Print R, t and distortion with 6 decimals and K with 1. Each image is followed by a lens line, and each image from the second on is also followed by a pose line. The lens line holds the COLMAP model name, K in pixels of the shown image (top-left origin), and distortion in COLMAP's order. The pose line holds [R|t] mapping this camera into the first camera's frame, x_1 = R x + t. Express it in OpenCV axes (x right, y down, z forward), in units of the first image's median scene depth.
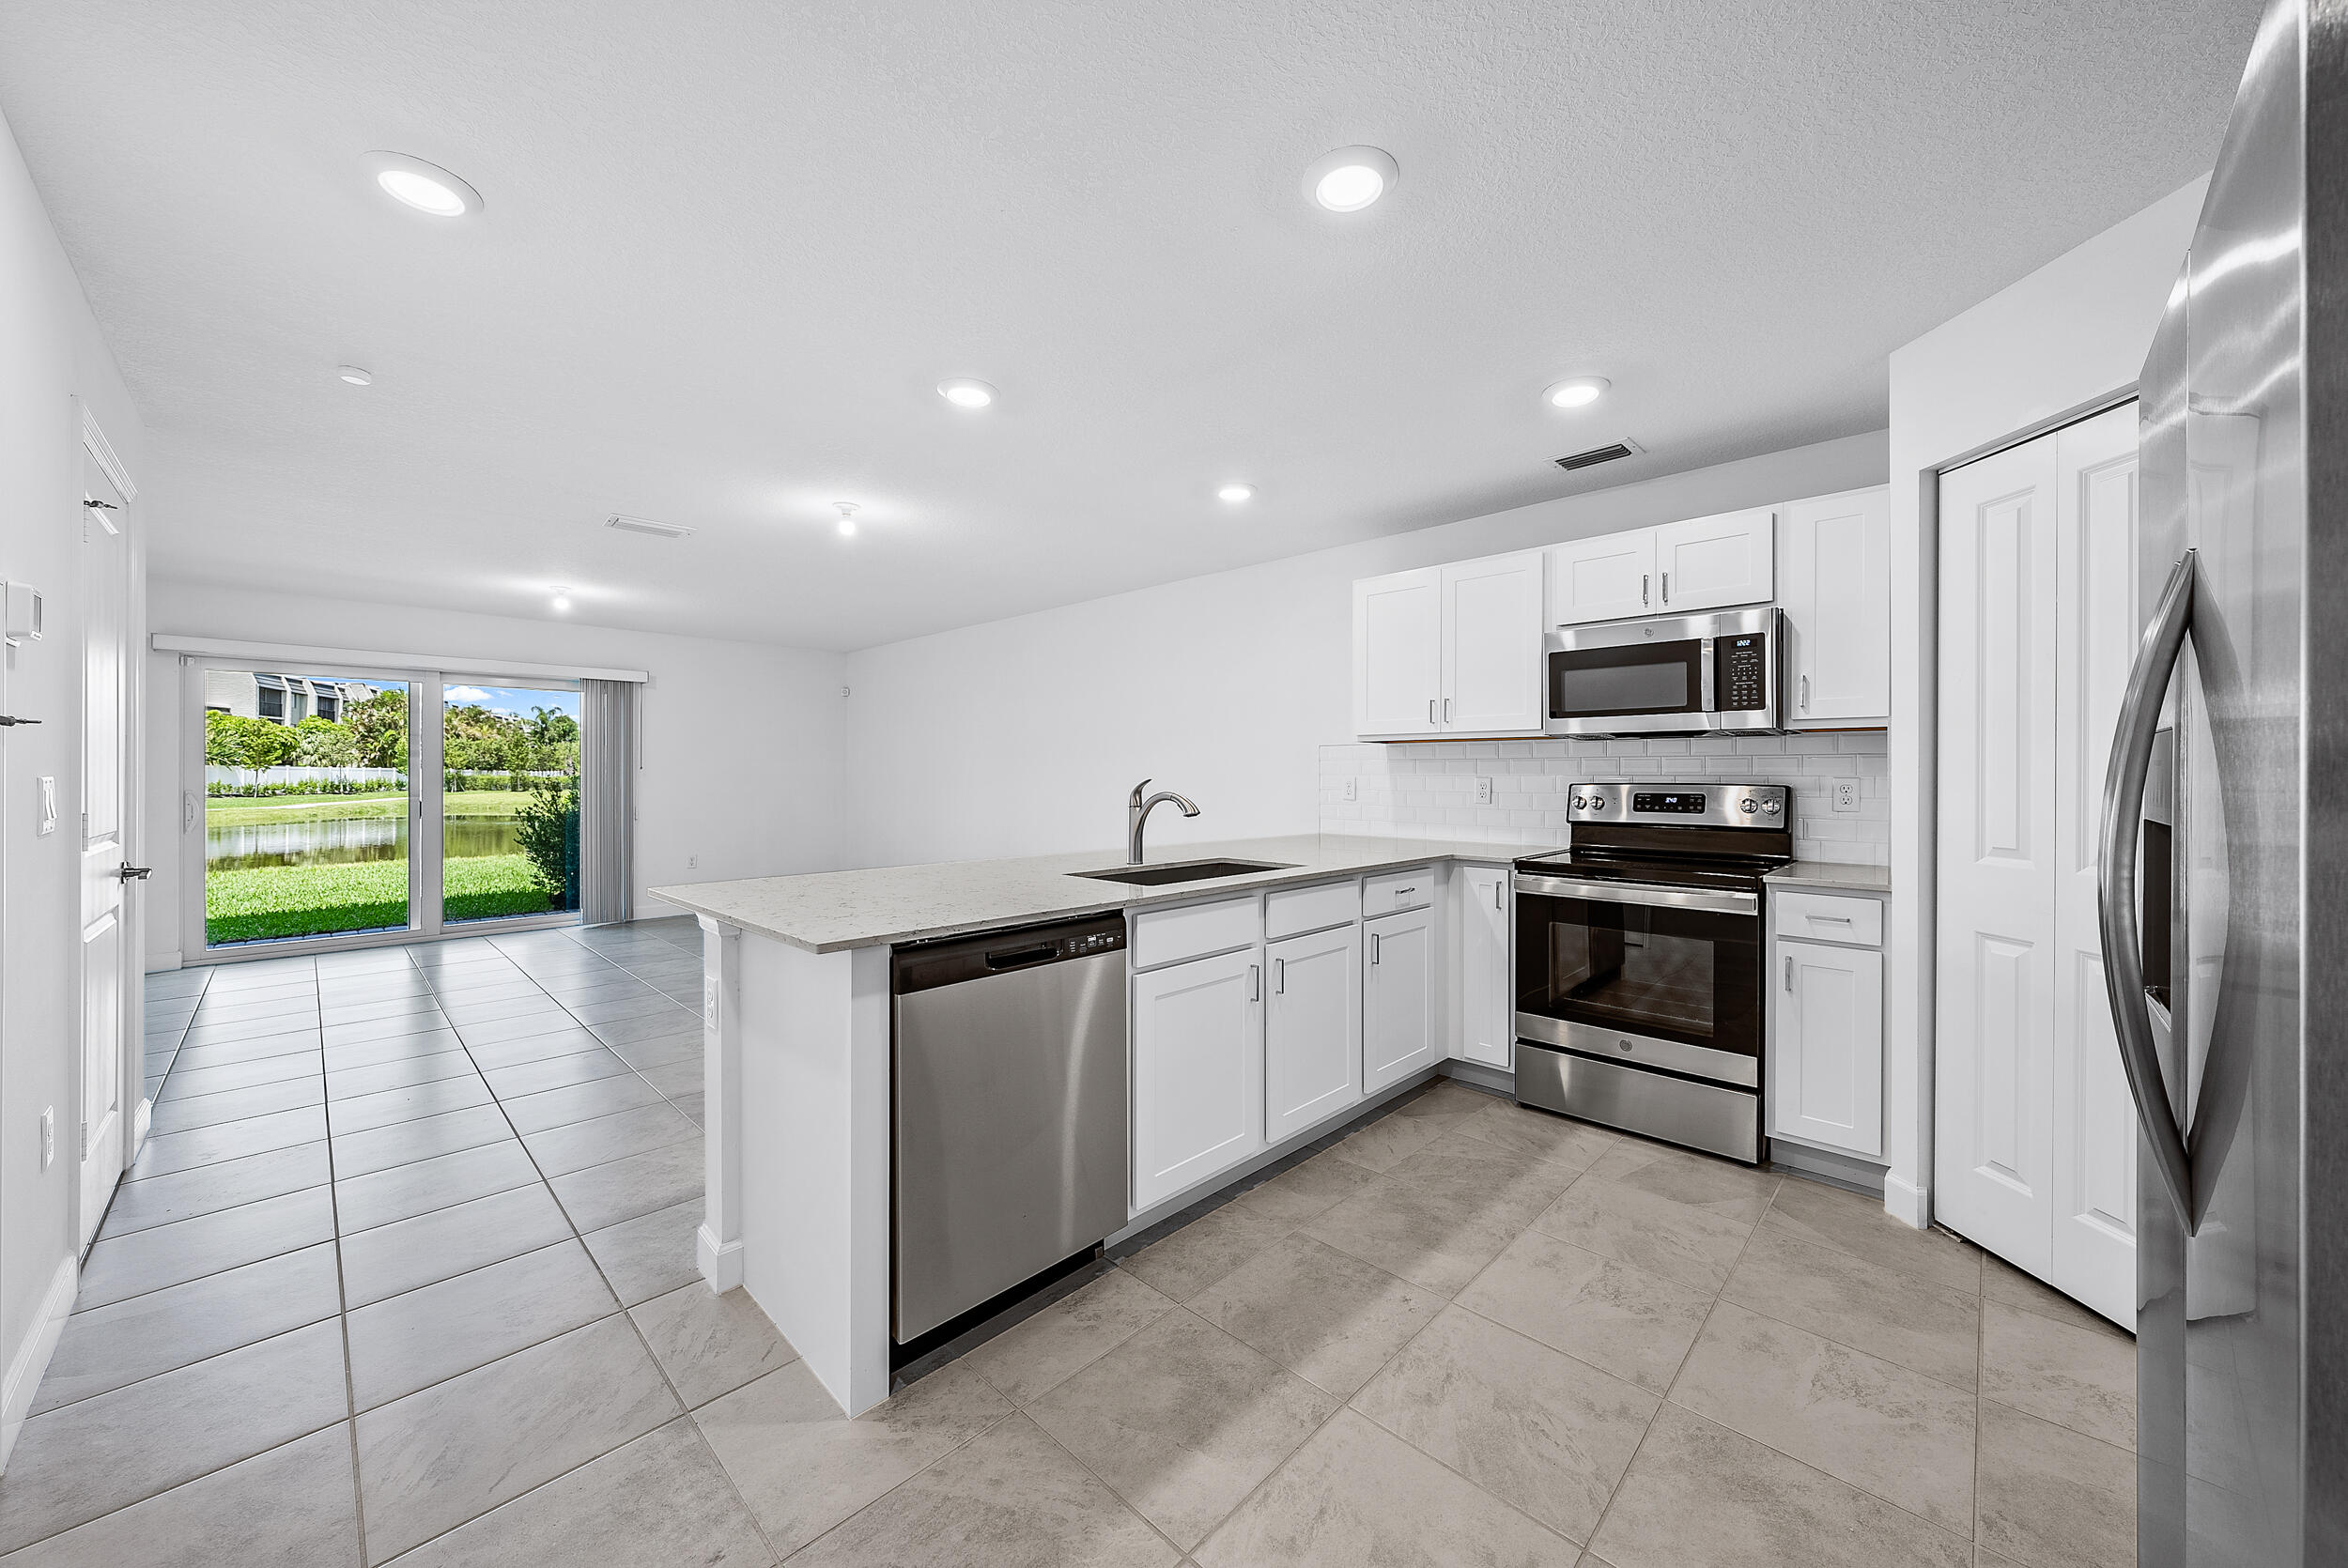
lens RADIAL K [[843.8, 0, 1182.5], [0, 843.8, 772.3], [0, 0, 1]] dist [-0.001969, -0.000271]
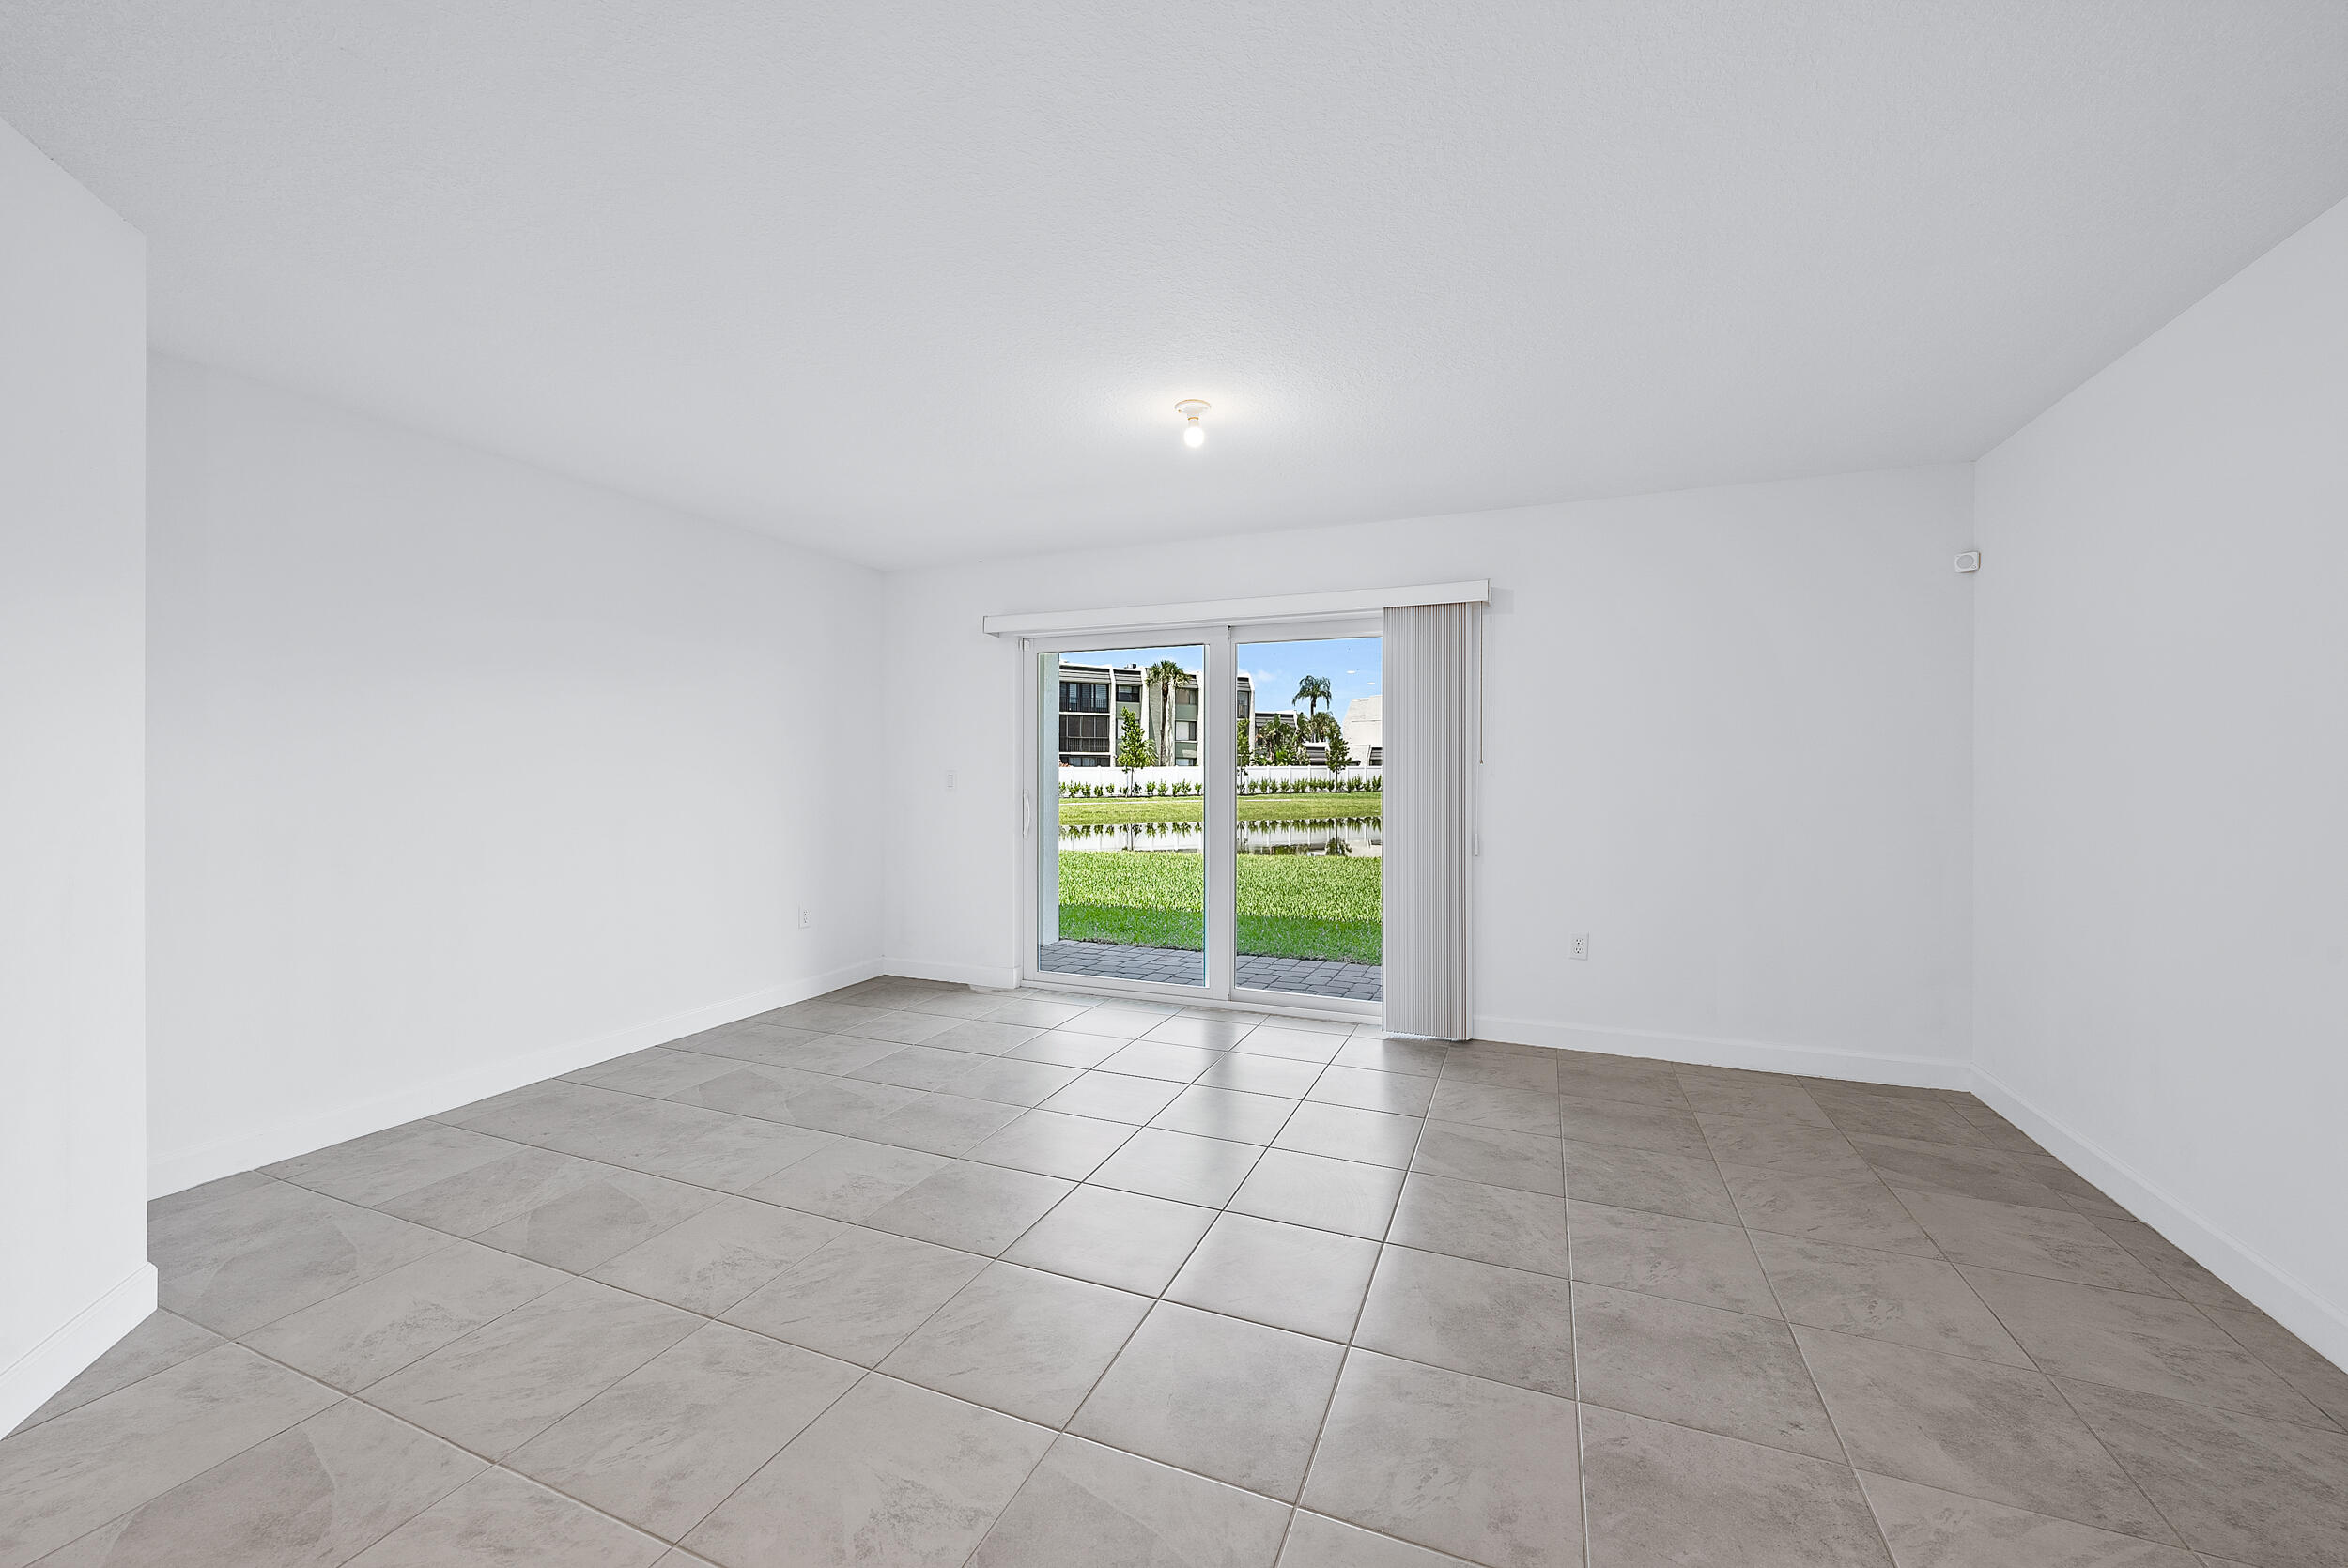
lens RADIAL K [[886.7, 0, 1183.4], [0, 886.7, 772.2], [0, 0, 1]] dist [-0.002136, -0.000075]
pose [[0.370374, 0.002016, -0.928881, -0.277988], [-0.000541, 0.999998, 0.001954, 0.001676], [0.928883, -0.000222, 0.370374, 0.916684]]
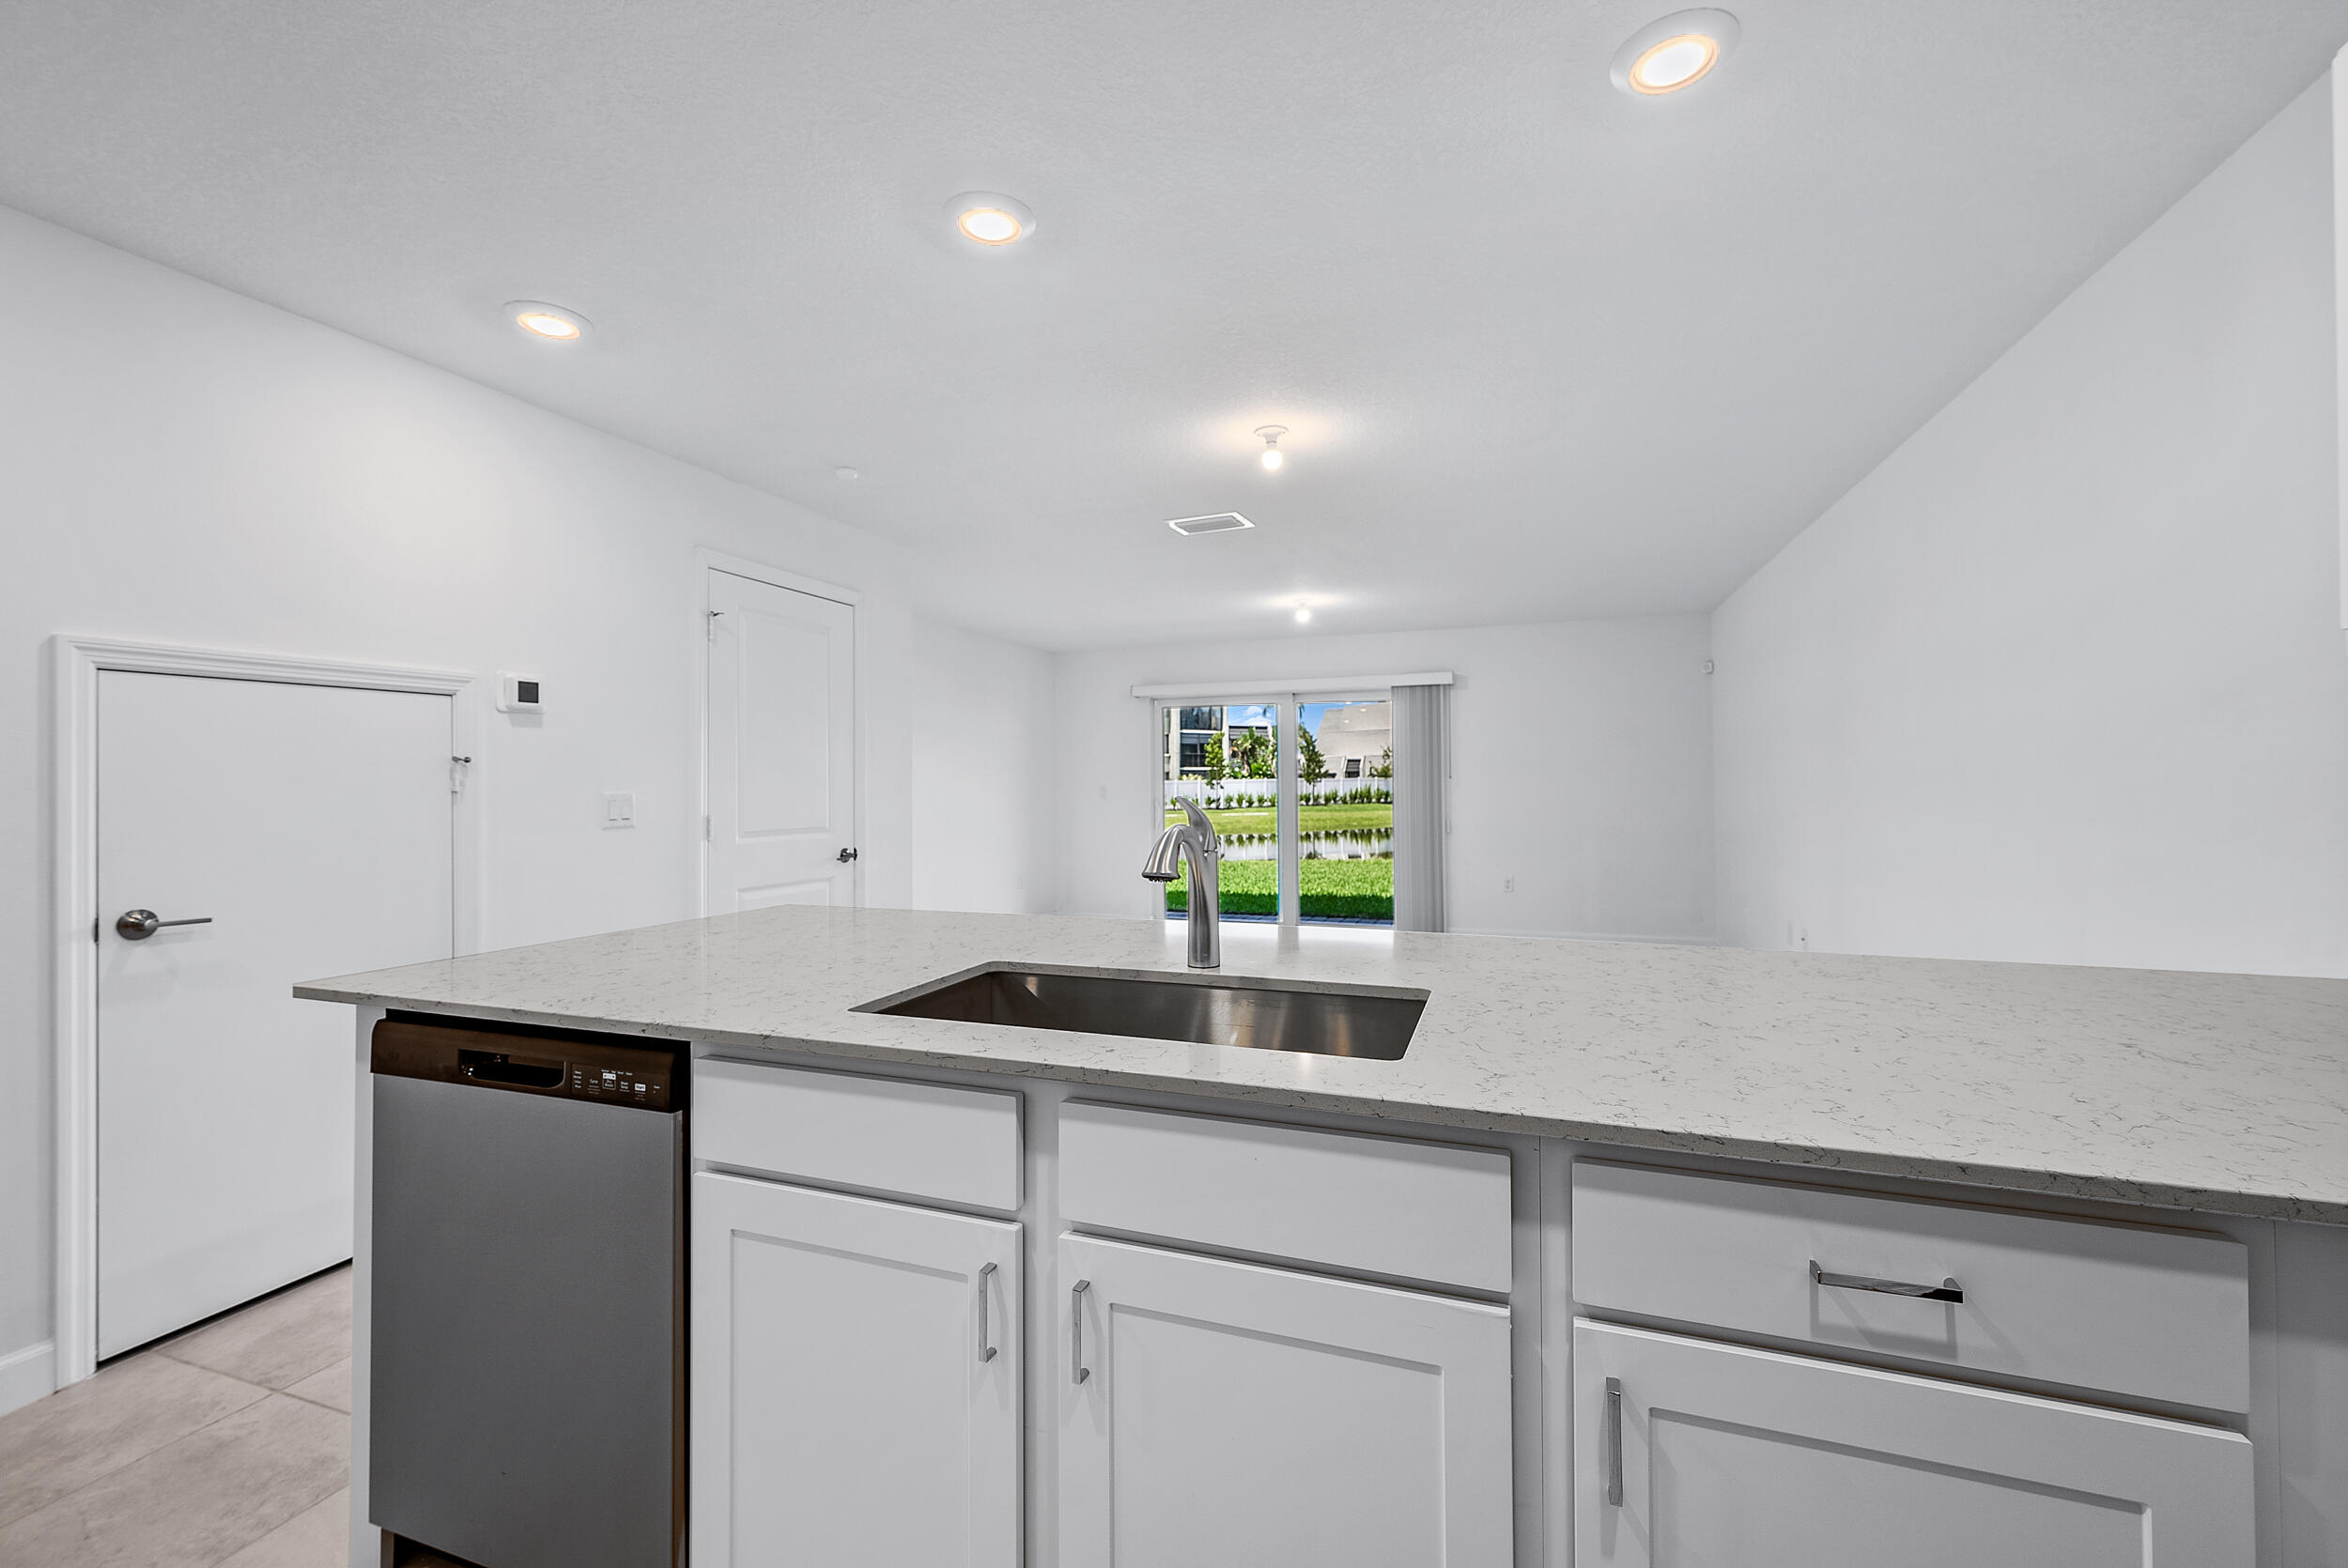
lens RADIAL K [[954.3, 0, 1181.6], [0, 954.3, 778.9], [0, 0, 1]] dist [0.000324, 0.000032]
pose [[0.408034, -0.008657, -0.912926, 0.278303], [0.008511, 0.999948, -0.005678, -0.000099], [0.912927, -0.005453, 0.408087, 0.463351]]
